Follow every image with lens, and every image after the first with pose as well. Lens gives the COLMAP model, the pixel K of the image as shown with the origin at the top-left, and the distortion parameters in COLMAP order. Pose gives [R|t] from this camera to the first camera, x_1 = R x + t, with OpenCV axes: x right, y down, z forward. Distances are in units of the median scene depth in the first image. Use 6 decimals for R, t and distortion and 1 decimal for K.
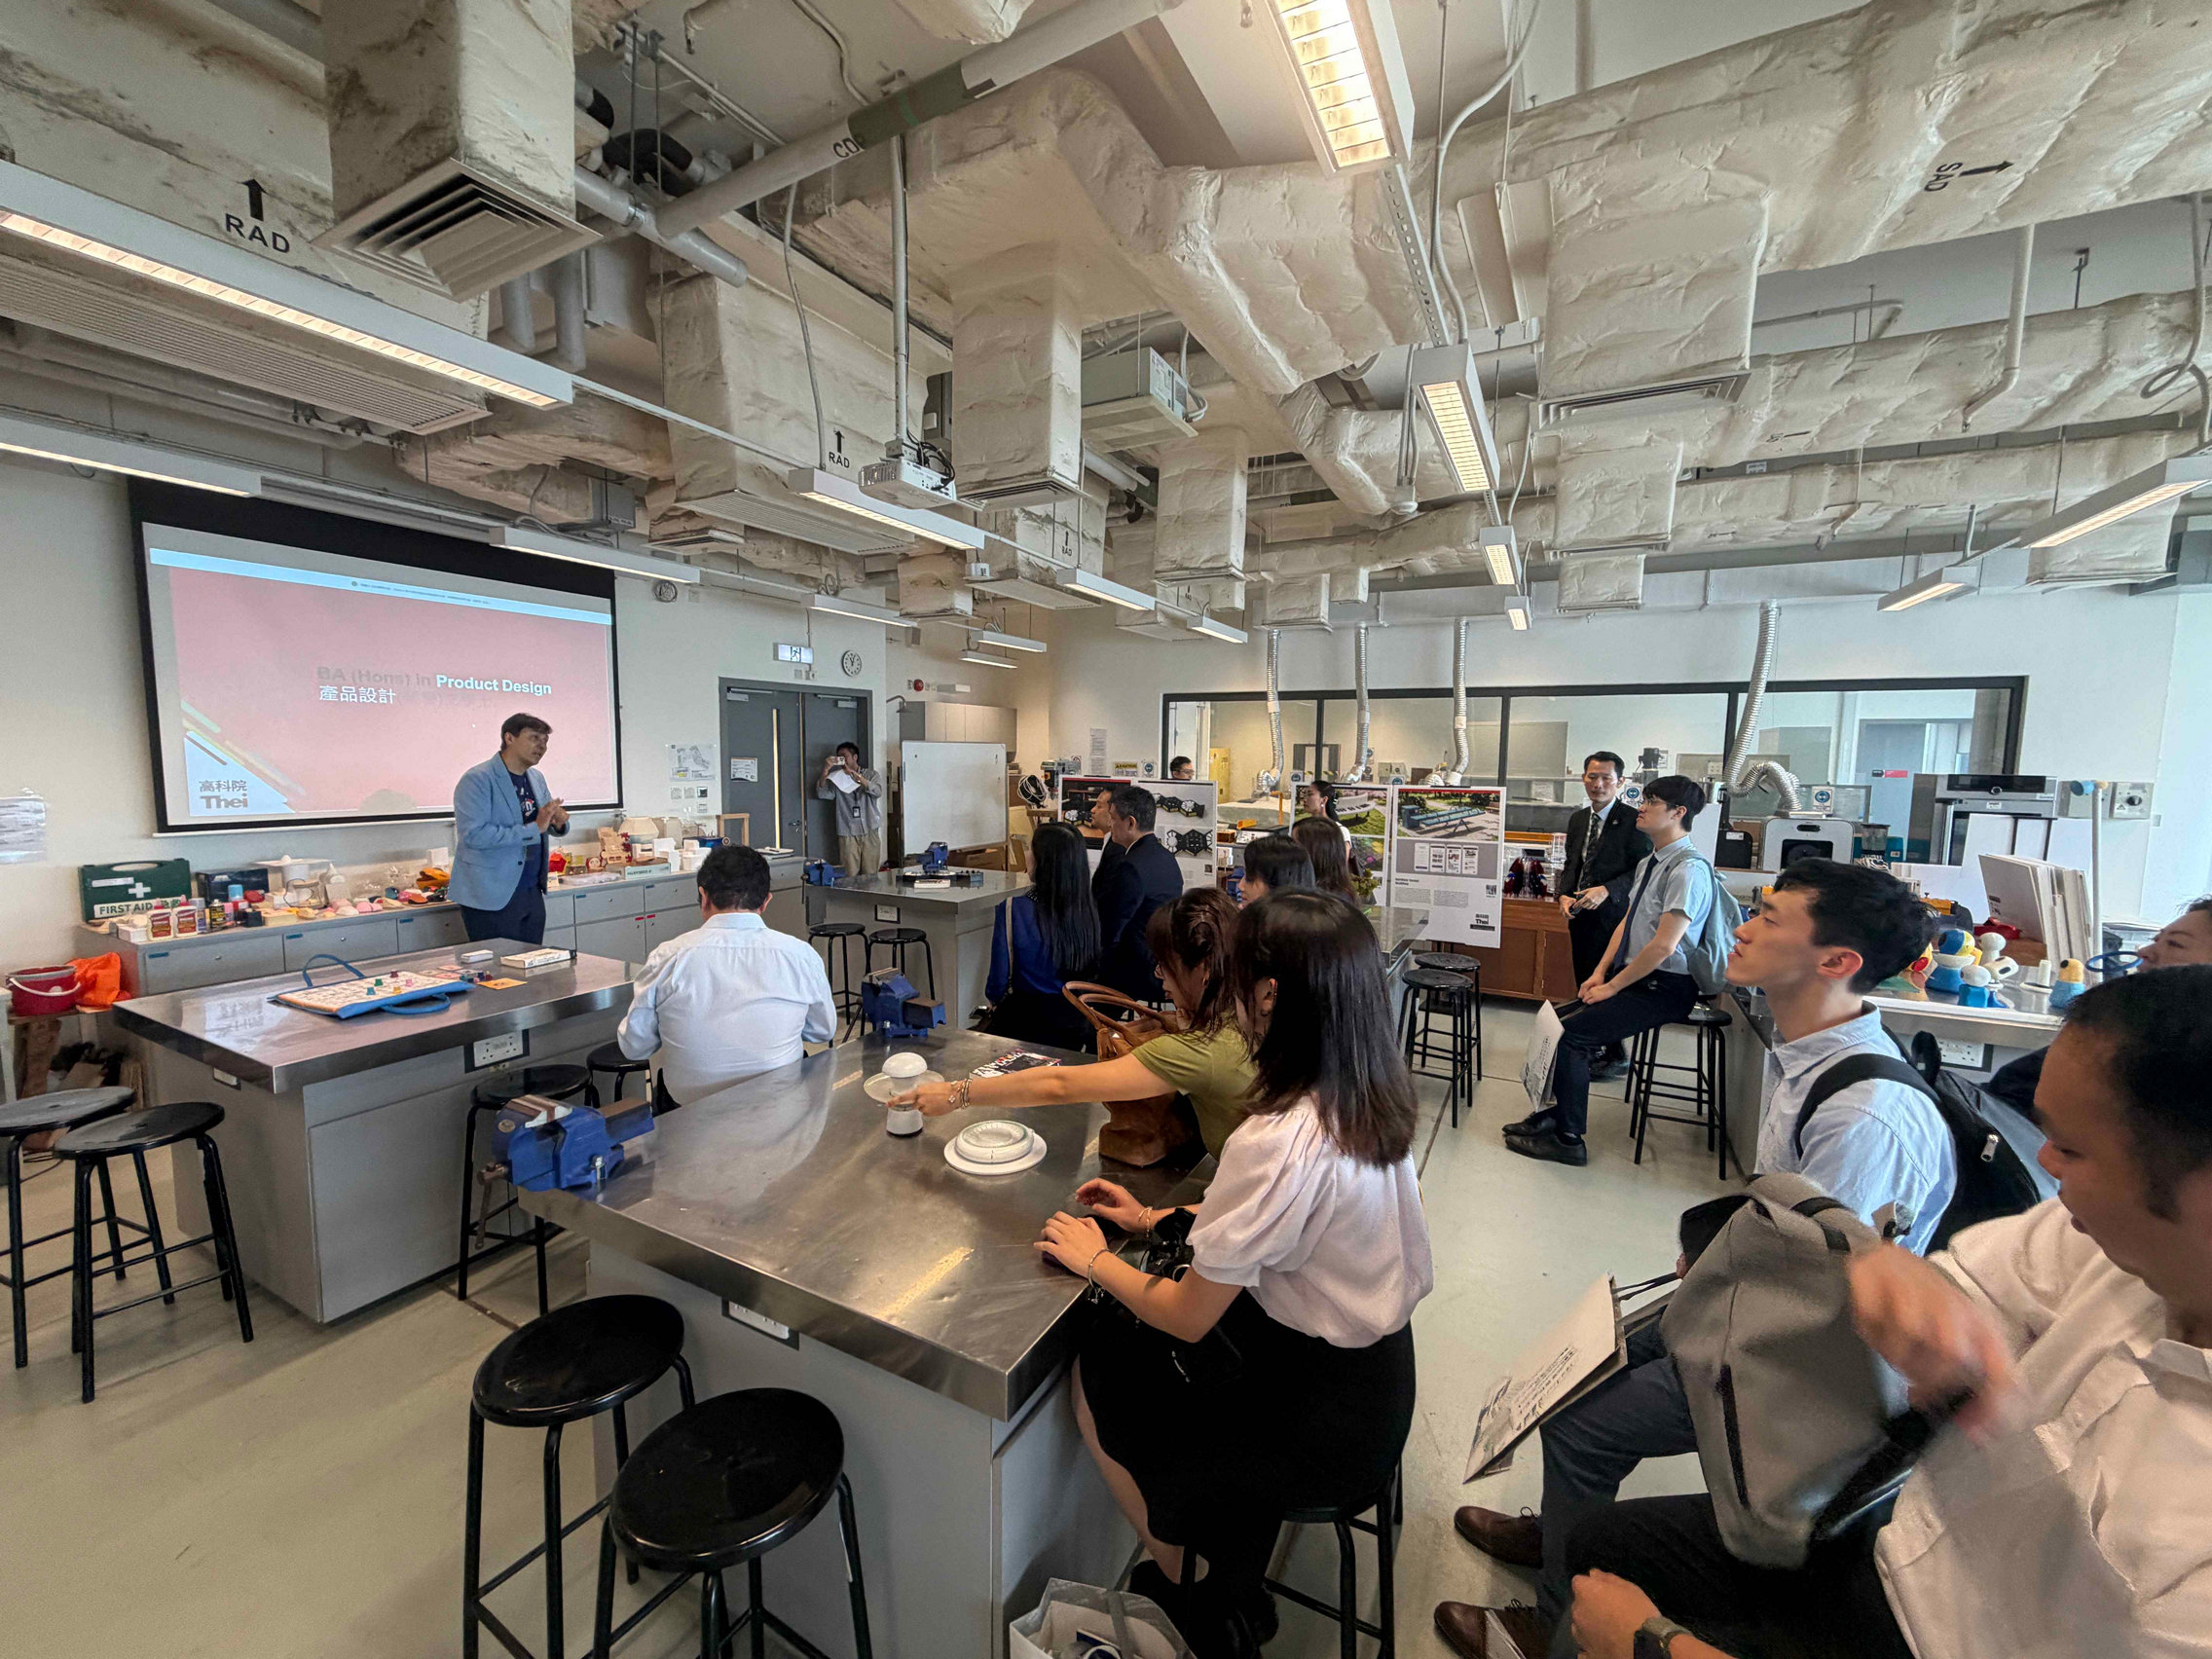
lens RADIAL K [[876.0, 0, 1103.1], [0, 876.0, 832.2], [0, 0, 1]] dist [-0.001501, -0.000133]
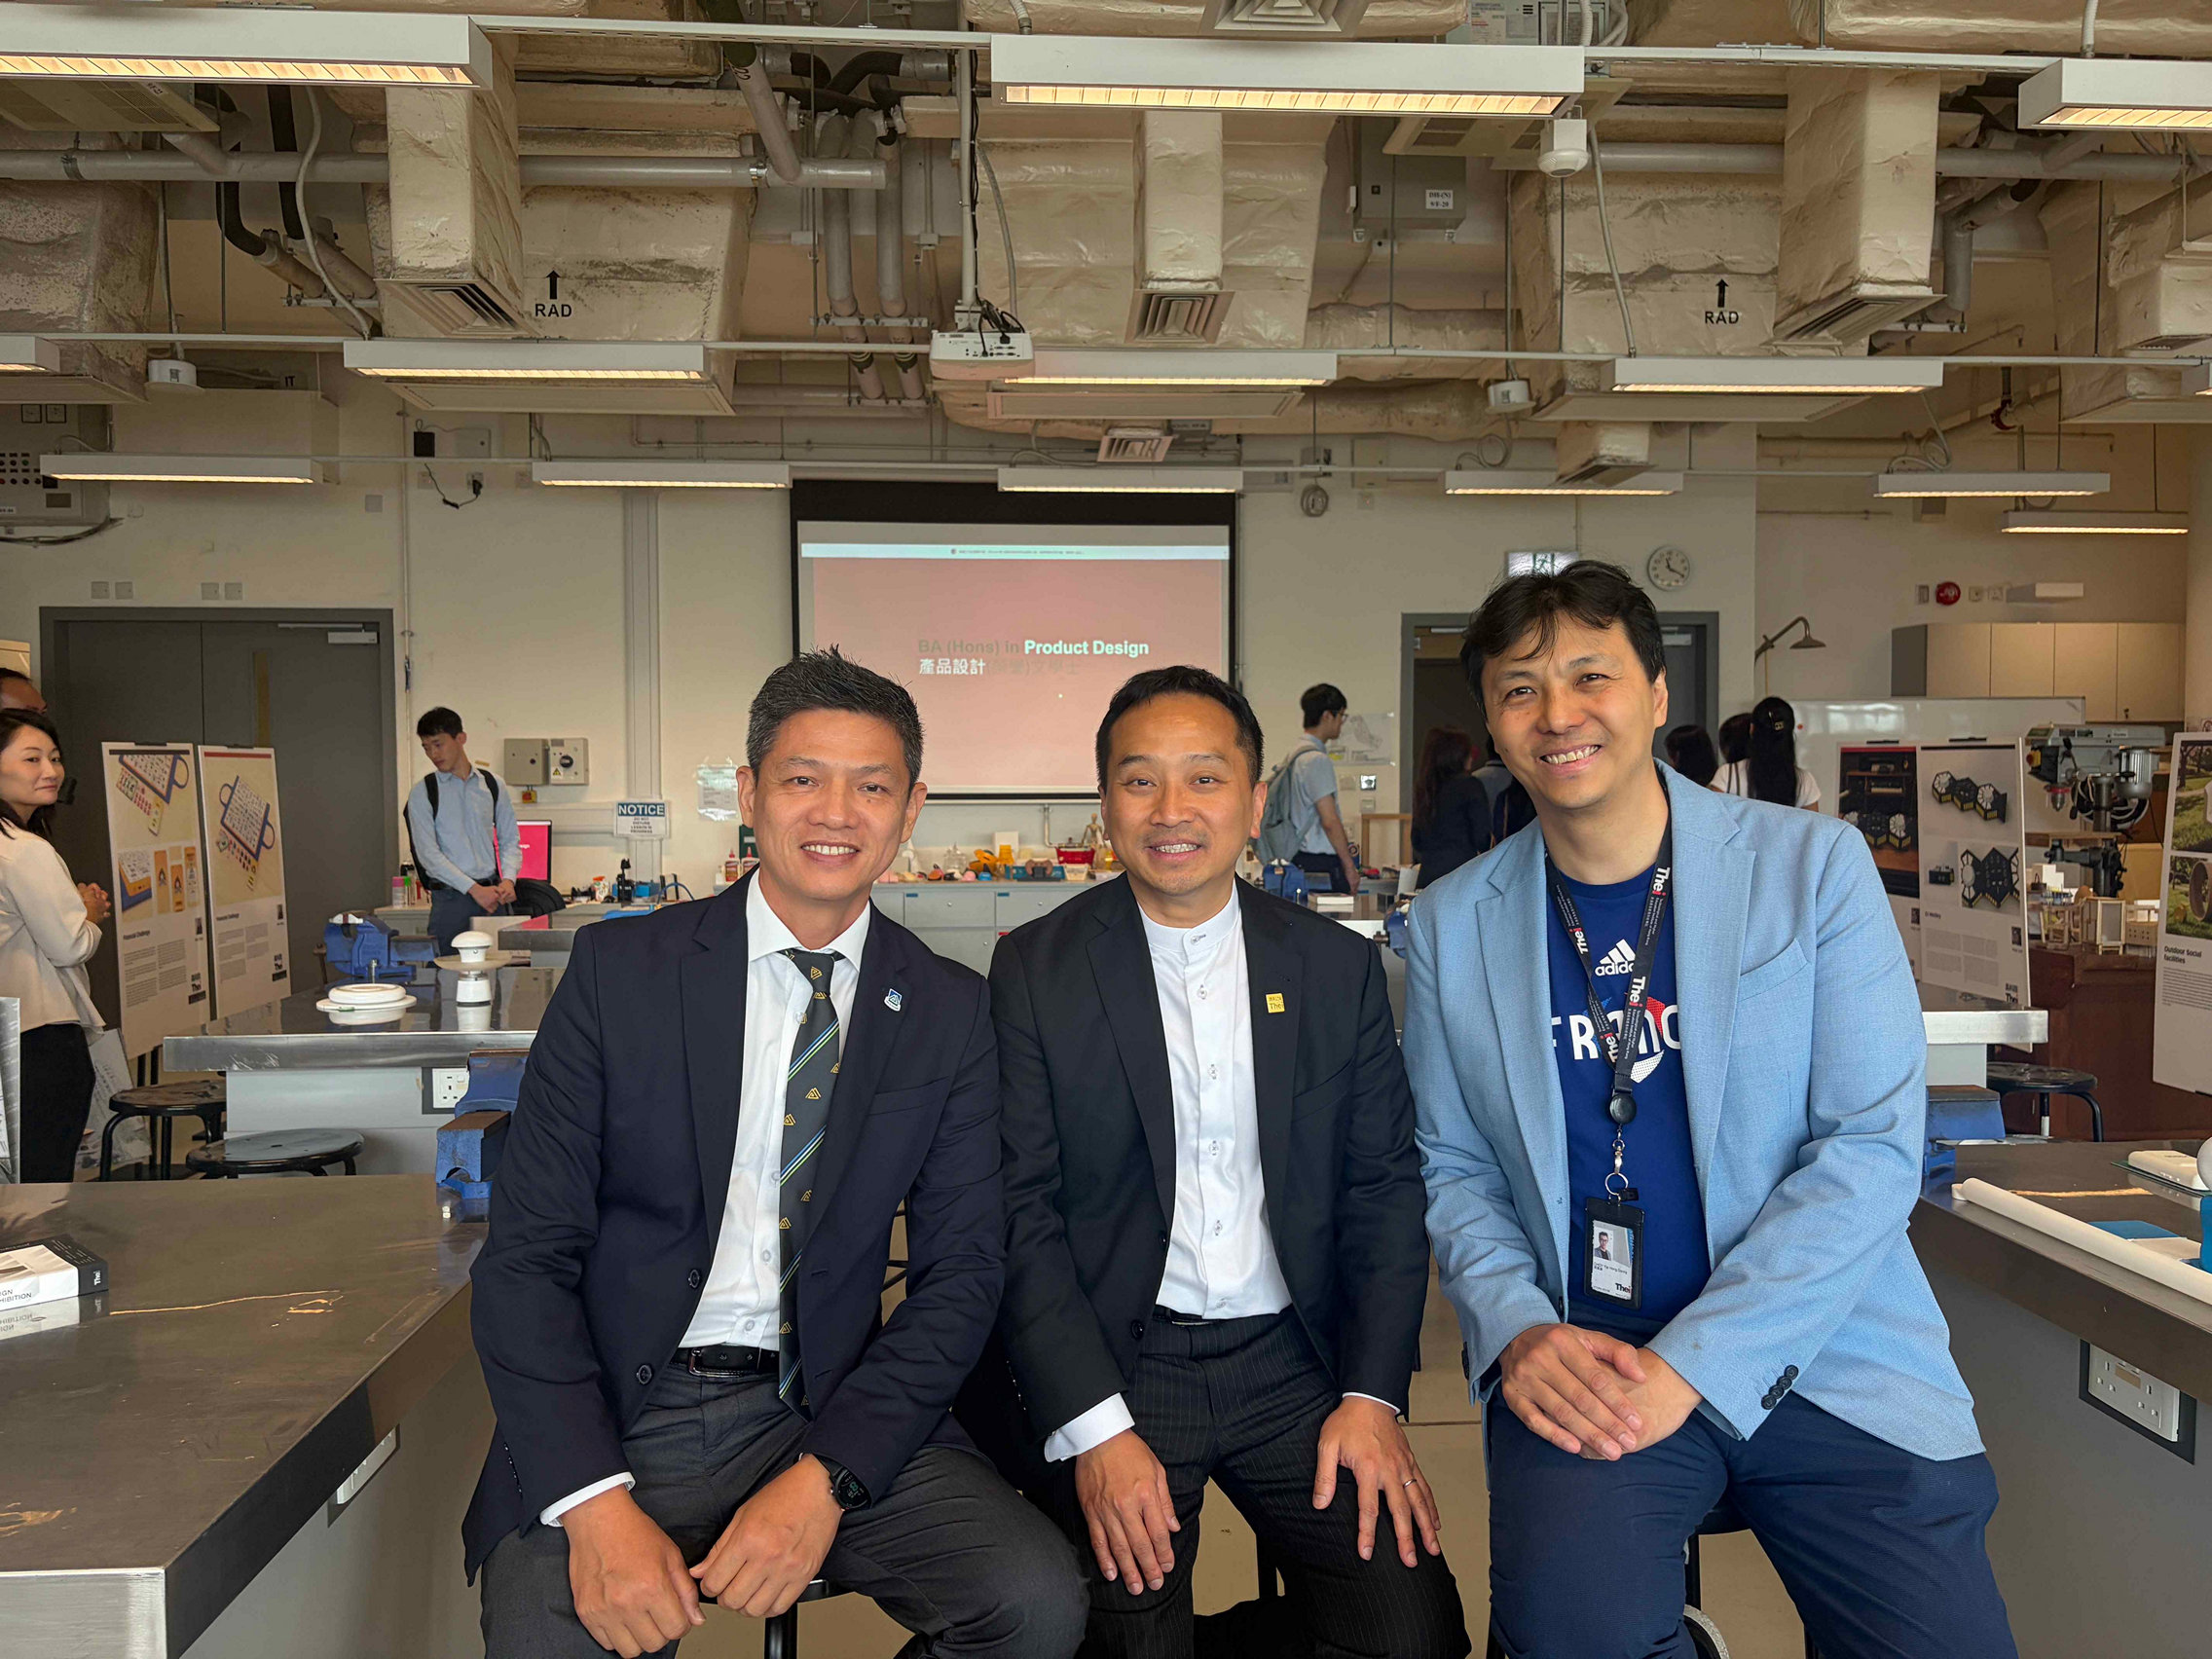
lens RADIAL K [[1680.3, 0, 1102.1], [0, 1680.3, 832.5], [0, 0, 1]] dist [0.050238, 0.000315]
pose [[0.525840, 0.017585, -0.850402, 0.641114], [-0.069465, 0.997334, -0.022330, 0.042569], [0.847742, 0.070815, 0.525660, 0.152236]]
